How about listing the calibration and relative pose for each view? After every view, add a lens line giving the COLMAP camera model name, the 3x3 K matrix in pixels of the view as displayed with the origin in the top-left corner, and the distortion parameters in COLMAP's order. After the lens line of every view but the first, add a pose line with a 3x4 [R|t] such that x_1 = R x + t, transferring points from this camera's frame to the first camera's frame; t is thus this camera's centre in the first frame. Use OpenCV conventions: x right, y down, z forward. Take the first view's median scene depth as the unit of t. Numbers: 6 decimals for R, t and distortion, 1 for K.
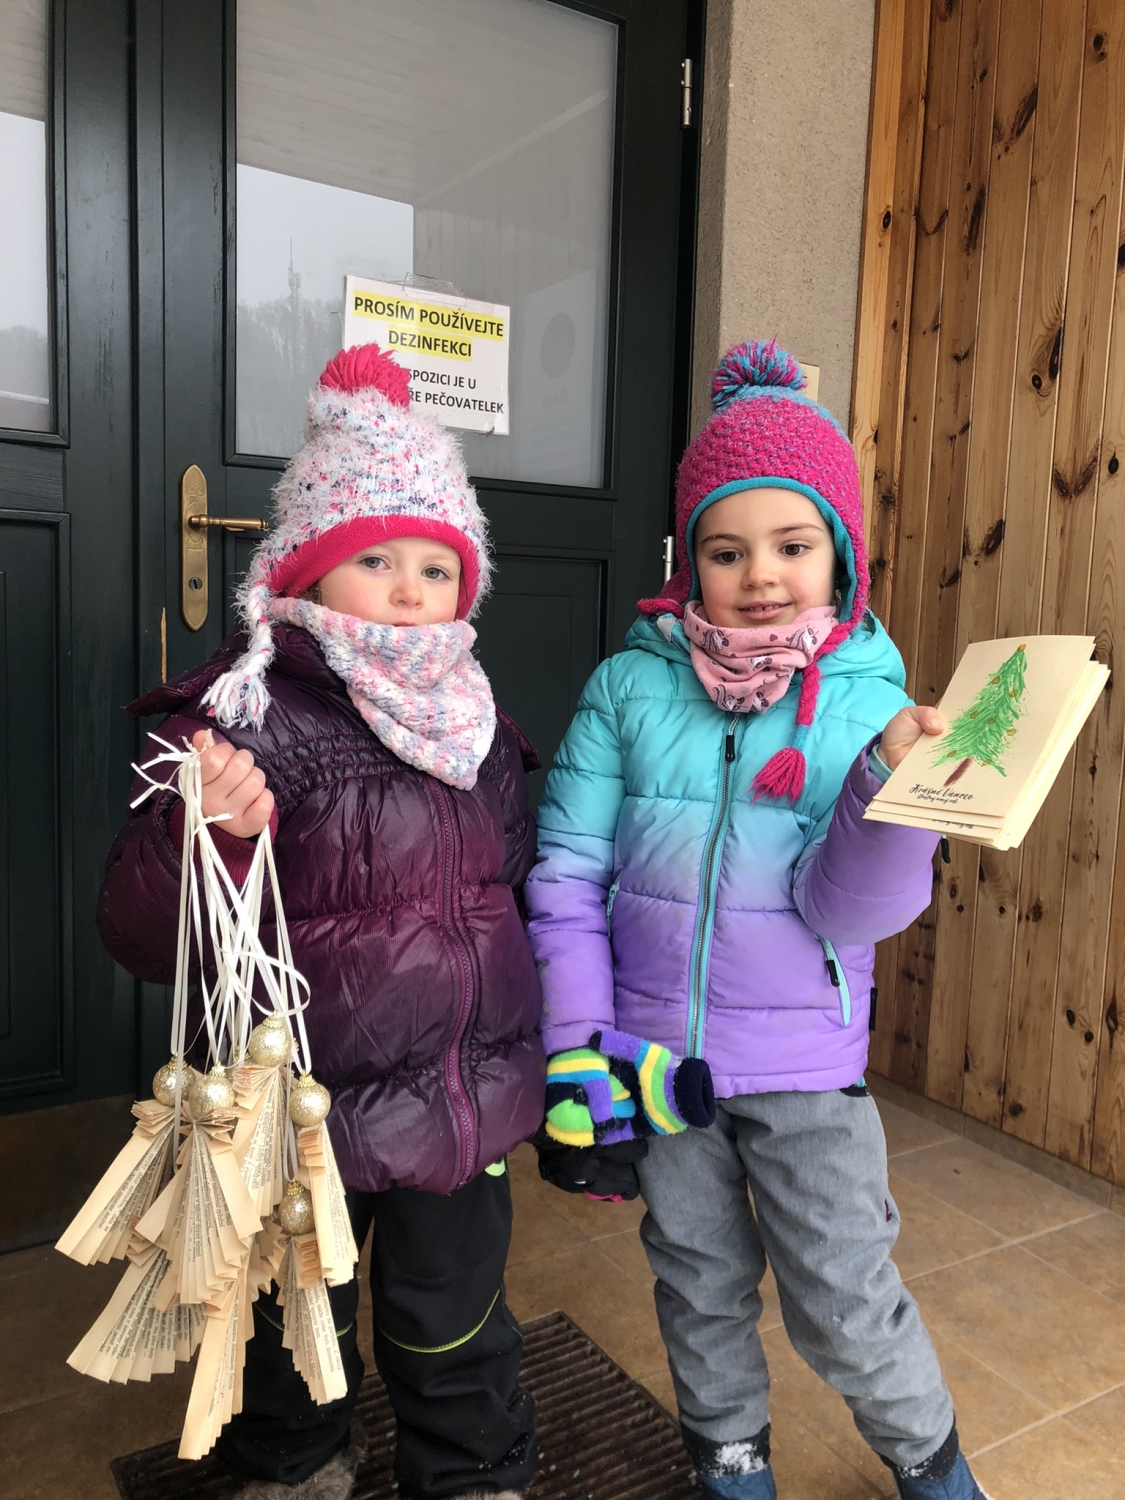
lens RADIAL K [[1261.9, 0, 559.8], [0, 1261.9, 737.9], [0, 0, 1]] dist [0.016926, -0.015515]
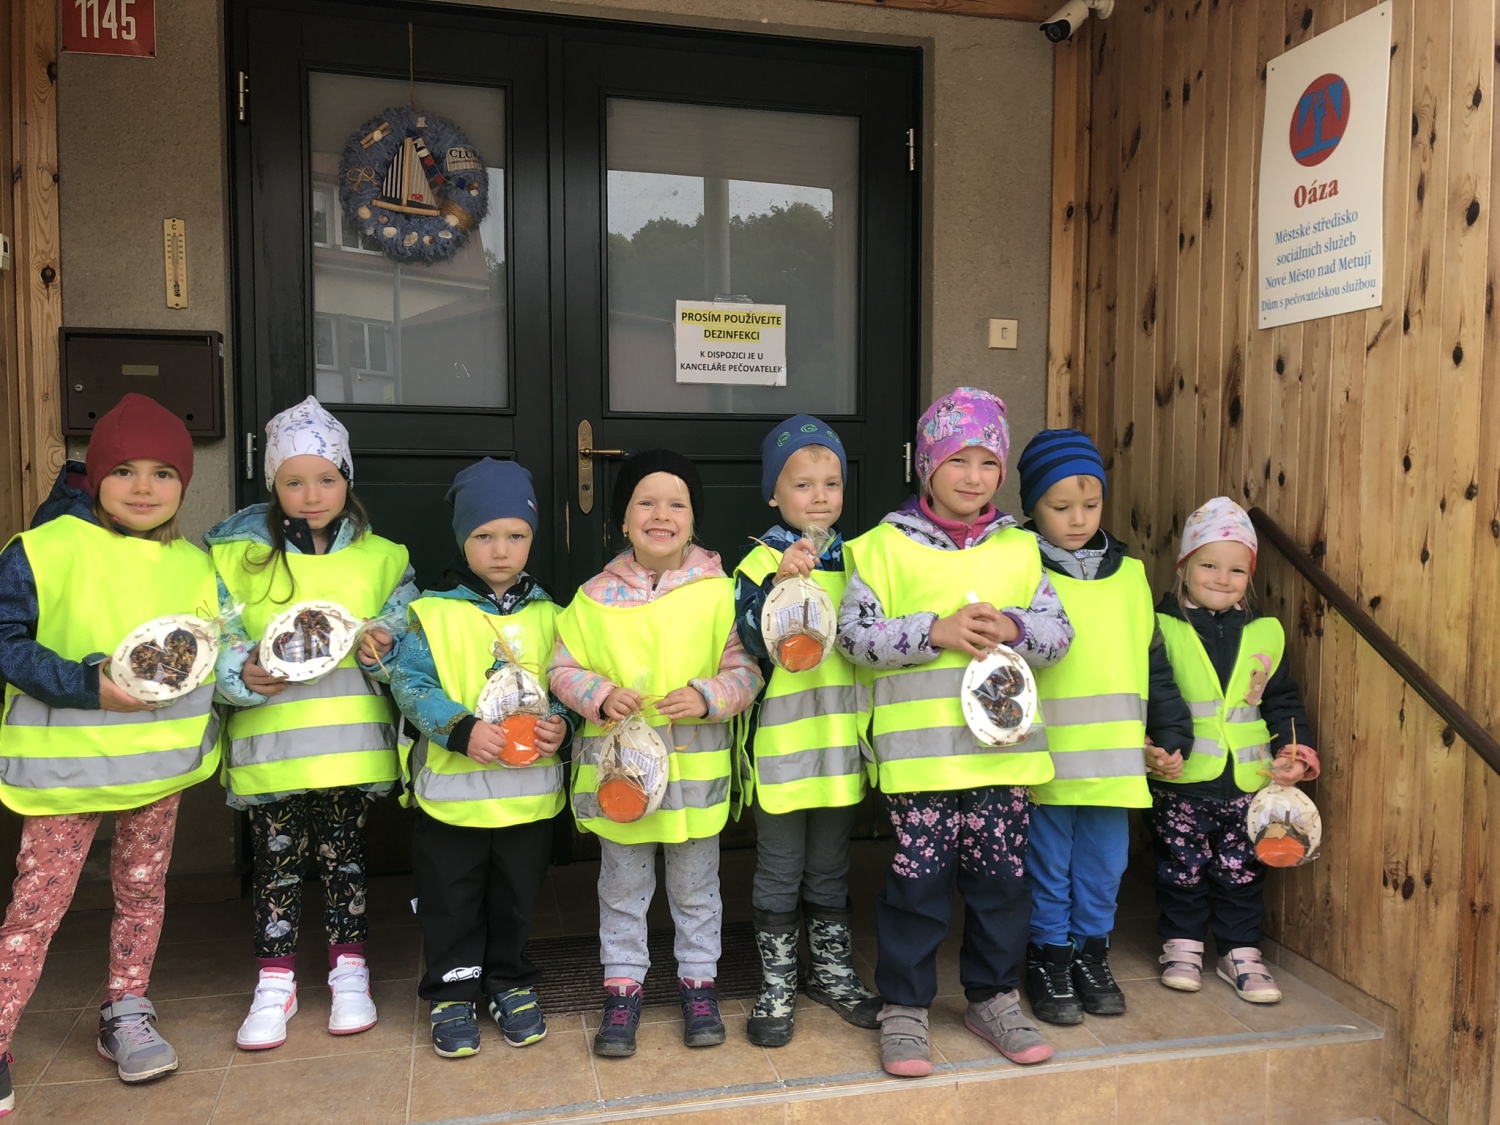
lens RADIAL K [[1261.9, 0, 749.5], [0, 1261.9, 566.1], [0, 0, 1]] dist [0.016926, -0.015515]
pose [[0.946931, -0.013279, -0.321162, 0.397462], [-0.000997, 0.999020, -0.044245, 0.051307], [0.321435, 0.042217, 0.945990, -0.466461]]
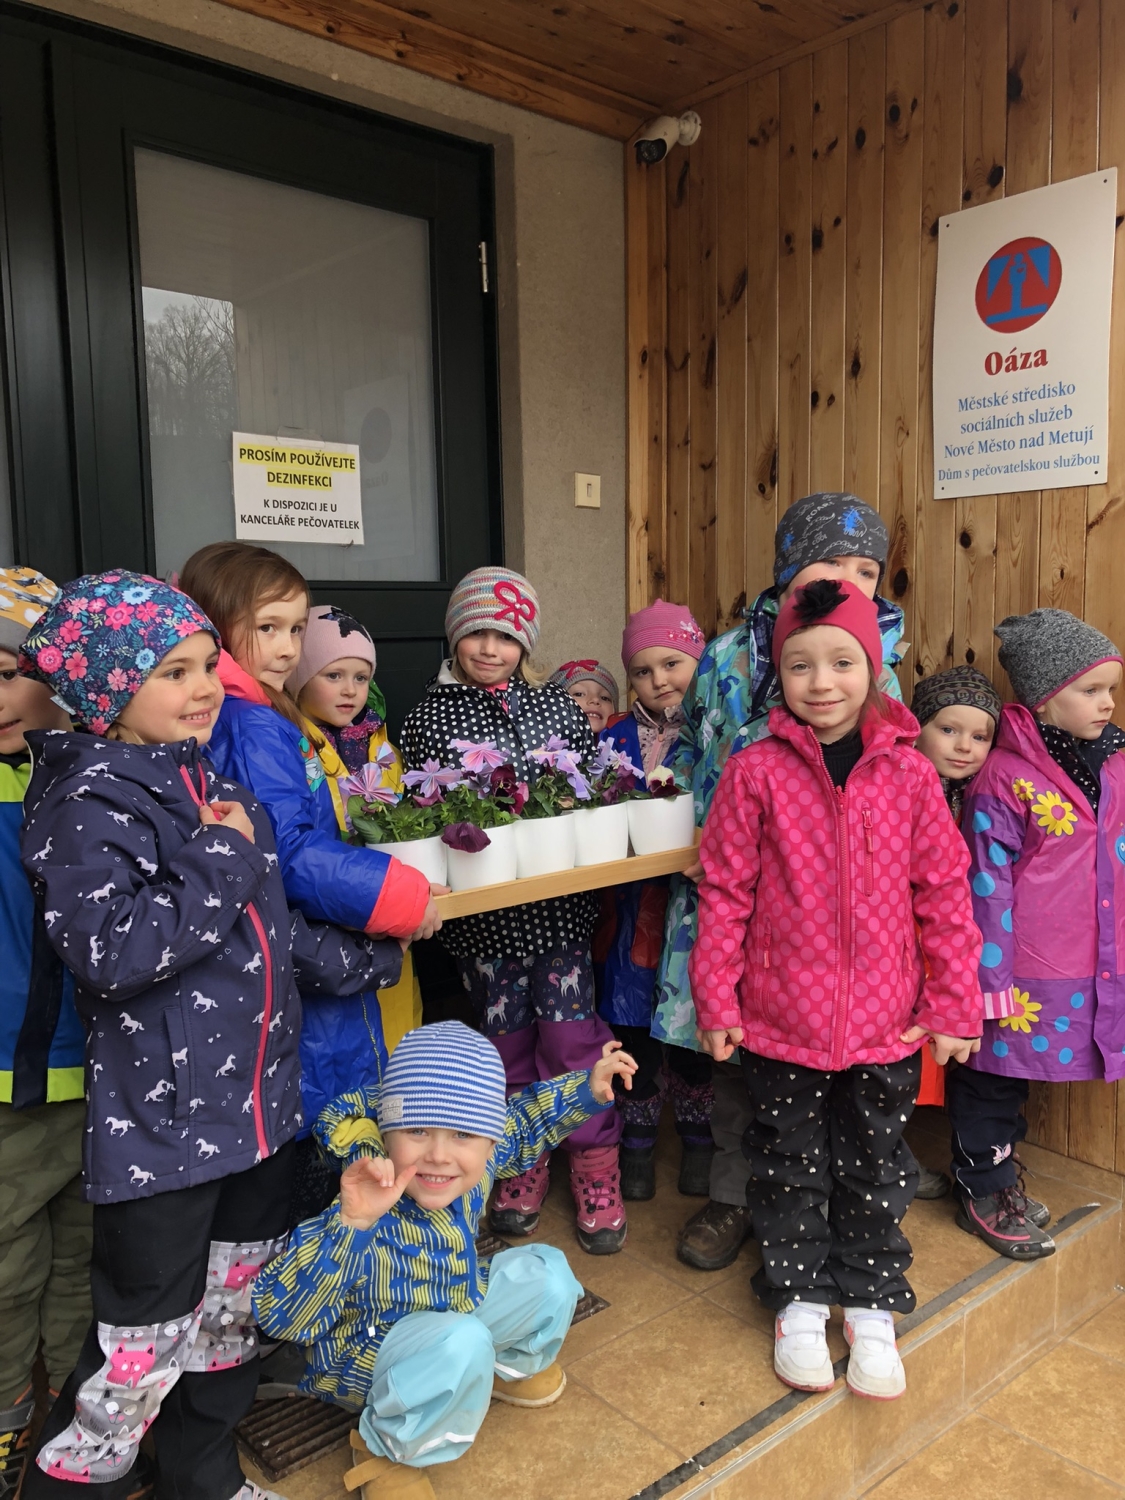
lens RADIAL K [[1261.9, 0, 557.8], [0, 1261.9, 756.5], [0, 0, 1]] dist [0.016926, -0.015515]
pose [[0.985879, -0.065749, 0.154013, -0.055319], [0.065152, 0.997835, 0.008928, -0.025640], [-0.154267, 0.001233, 0.988028, -0.270157]]
